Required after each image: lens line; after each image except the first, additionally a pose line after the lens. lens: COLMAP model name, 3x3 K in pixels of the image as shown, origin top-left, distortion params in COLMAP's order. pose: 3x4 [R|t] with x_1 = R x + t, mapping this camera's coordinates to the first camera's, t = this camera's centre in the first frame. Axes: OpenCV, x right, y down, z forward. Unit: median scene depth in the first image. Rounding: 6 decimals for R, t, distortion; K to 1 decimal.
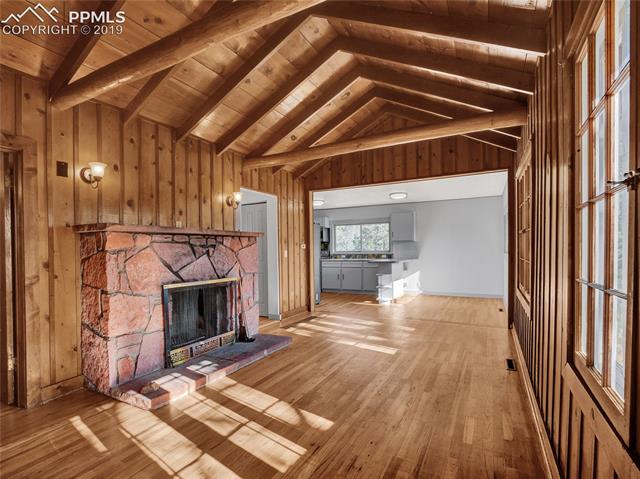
lens RADIAL K [[324.7, 0, 321.7], [0, 324.7, 248.3], [0, 0, 1]] dist [-0.004131, -0.001259]
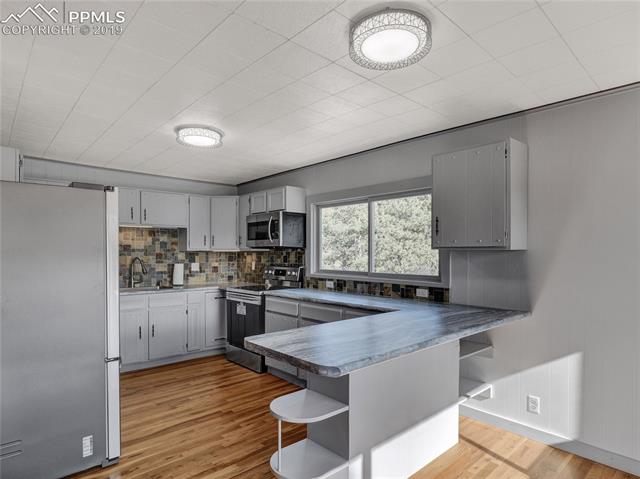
lens RADIAL K [[373.0, 0, 321.2], [0, 373.0, 252.0], [0, 0, 1]] dist [-0.005975, -0.000399]
pose [[0.940888, 0.013558, -0.338445, 0.219258], [-0.010898, 0.999893, 0.009760, -0.019715], [0.338541, -0.005495, 0.940935, 0.599182]]
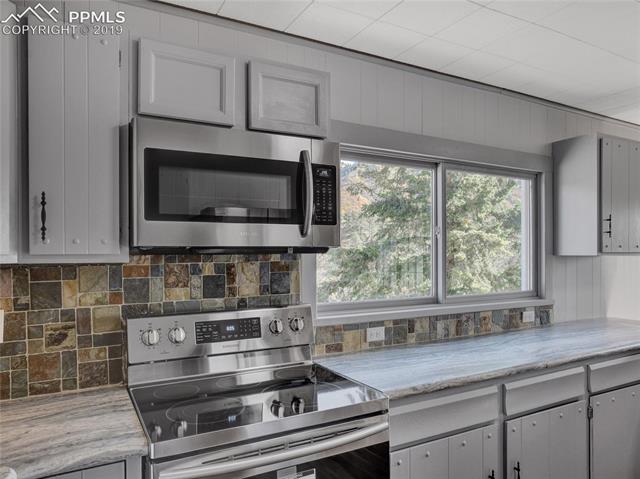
lens RADIAL K [[471.7, 0, 320.0], [0, 471.7, 239.5], [0, 0, 1]] dist [-0.034673, 0.000313]
pose [[0.537062, 0.030777, 0.842981, -0.172869], [-0.008434, 0.999480, -0.031117, -0.019008], [-0.843501, 0.009603, 0.537042, 0.932103]]
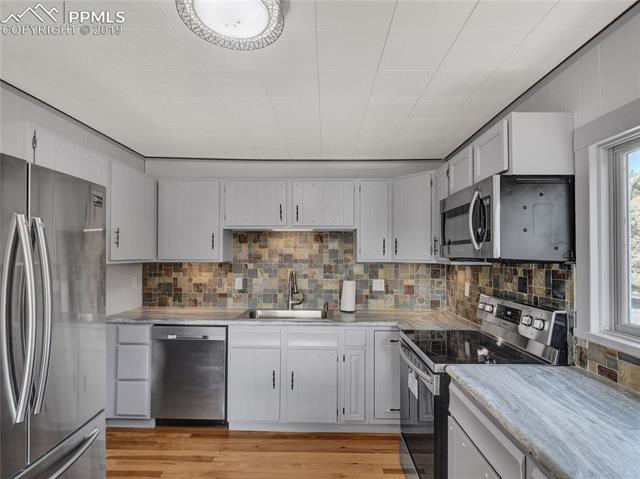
lens RADIAL K [[324.7, 0, 321.7], [0, 324.7, 248.3], [0, 0, 1]] dist [-0.004131, -0.001259]
pose [[0.456189, -0.003718, -0.889875, 0.119055], [-0.004387, 0.999970, -0.006427, -0.025946], [0.889872, 0.006835, 0.456159, 0.872585]]
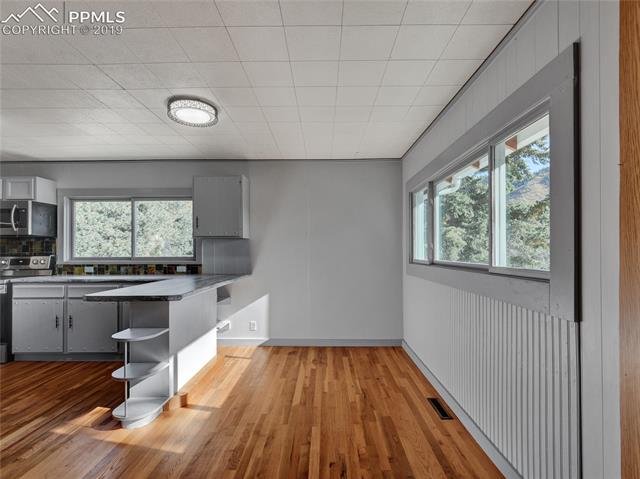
lens RADIAL K [[324.7, 0, 321.7], [0, 324.7, 248.3], [0, 0, 1]] dist [-0.004131, -0.001259]
pose [[0.889404, 0.010968, 0.456990, 0.154503], [-0.008221, 0.999934, -0.007999, -0.003672], [-0.457047, 0.003357, 0.889436, 0.478365]]
